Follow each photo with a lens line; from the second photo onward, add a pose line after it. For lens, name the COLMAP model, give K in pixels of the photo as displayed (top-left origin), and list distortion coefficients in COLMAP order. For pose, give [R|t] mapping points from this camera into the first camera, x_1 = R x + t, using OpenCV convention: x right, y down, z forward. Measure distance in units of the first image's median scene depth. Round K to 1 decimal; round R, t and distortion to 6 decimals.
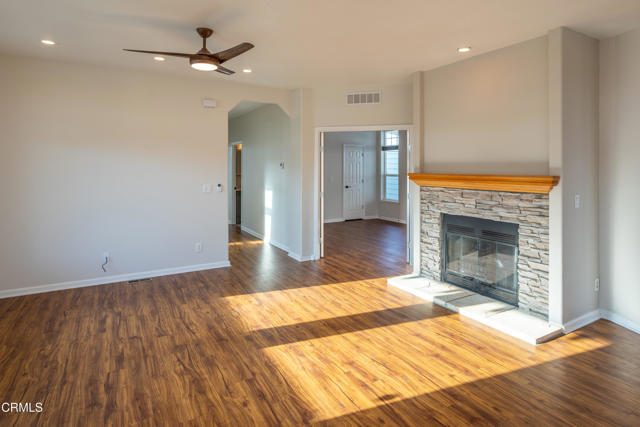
lens RADIAL K [[363.7, 0, 335.0], [0, 363.7, 164.5], [0, 0, 1]] dist [0.003011, -0.000185]
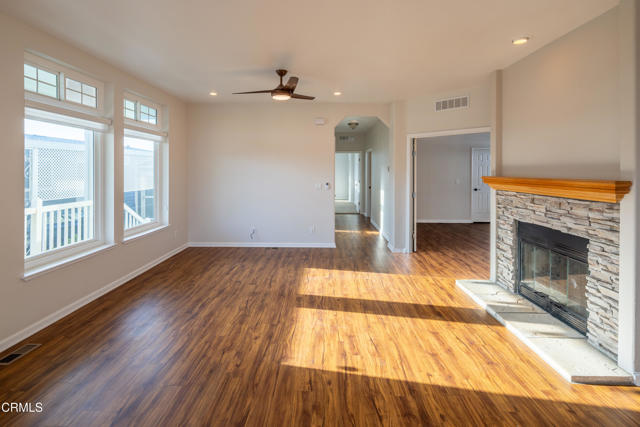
lens RADIAL K [[311.3, 0, 315.8], [0, 311.3, 168.3], [0, 0, 1]] dist [-0.000146, -0.000903]
pose [[0.842105, -0.002355, -0.539309, 0.368964], [0.002769, 0.999996, -0.000045, 0.001532], [0.539307, -0.001456, 0.842108, 0.068959]]
